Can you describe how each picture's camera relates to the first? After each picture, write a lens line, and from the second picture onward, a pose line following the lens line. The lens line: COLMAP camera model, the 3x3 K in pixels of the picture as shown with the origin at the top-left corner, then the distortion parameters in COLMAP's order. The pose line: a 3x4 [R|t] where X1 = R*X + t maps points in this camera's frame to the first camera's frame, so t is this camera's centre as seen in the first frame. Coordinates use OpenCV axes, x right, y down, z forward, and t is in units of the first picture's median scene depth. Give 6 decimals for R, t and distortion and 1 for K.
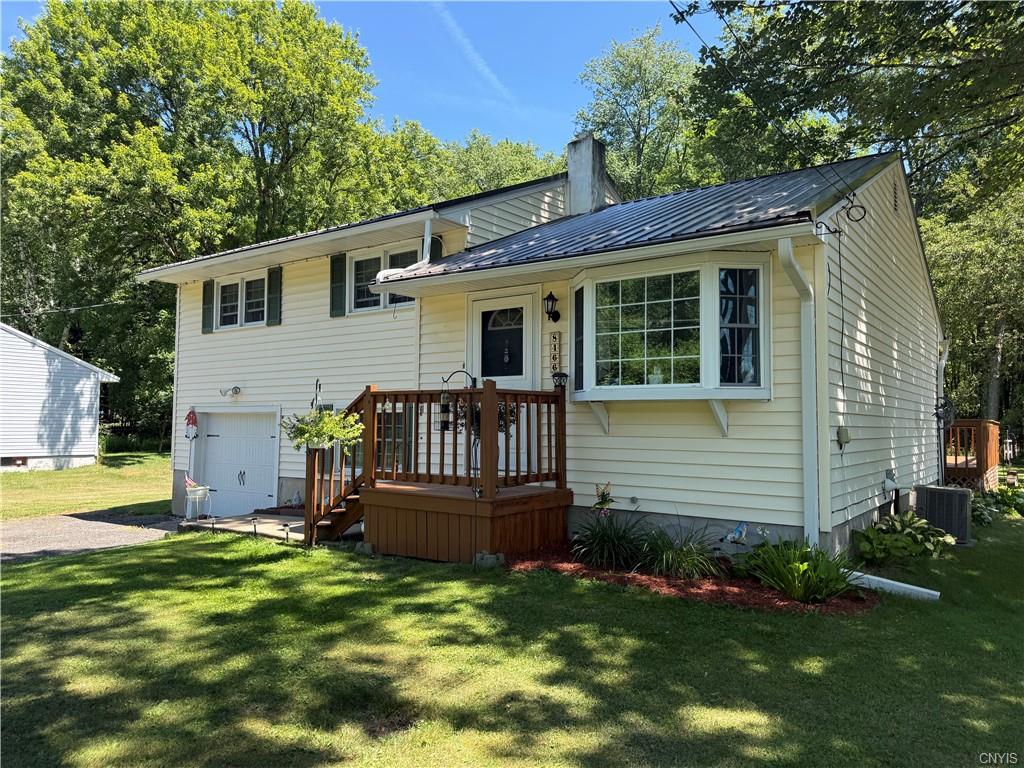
lens RADIAL K [[730.6, 0, 512.0], [0, 730.6, 384.0], [0, 0, 1]] dist [0.057747, -0.002378]
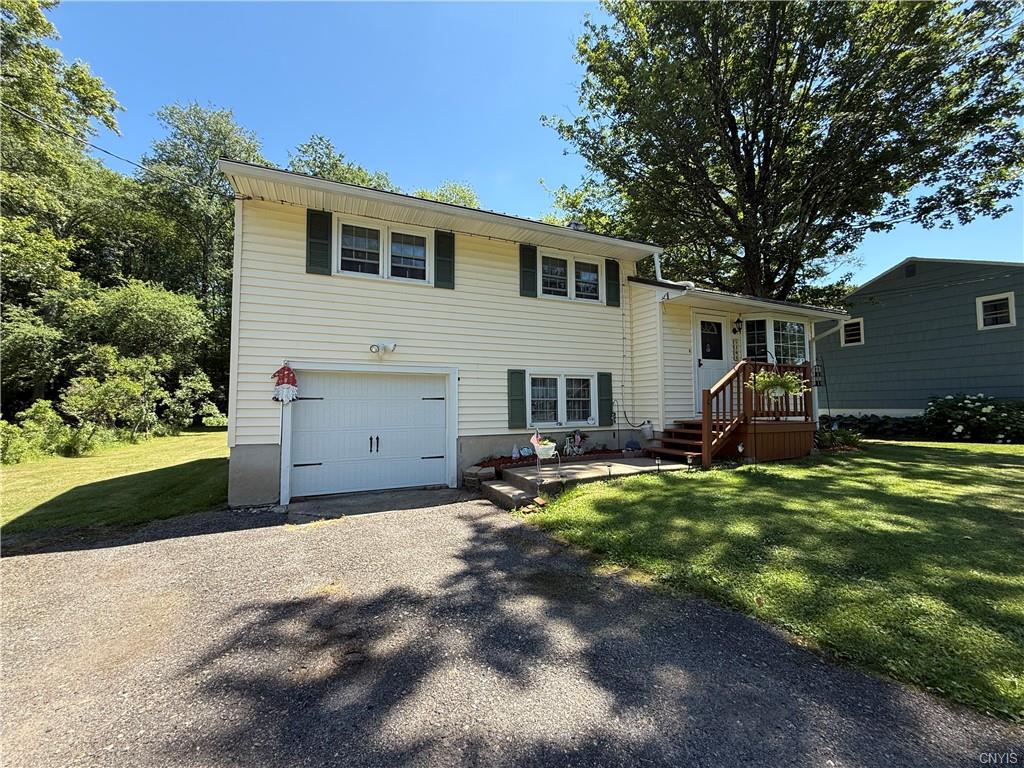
lens RADIAL K [[420.5, 0, 512.0], [0, 420.5, 384.0], [0, 0, 1]] dist [0.002103, 0.011858]
pose [[0.490814, 0.038400, 0.870418, -0.840668], [-0.036192, 0.999065, -0.023667, 0.067455], [-0.870512, -0.019886, 0.491745, 0.682395]]
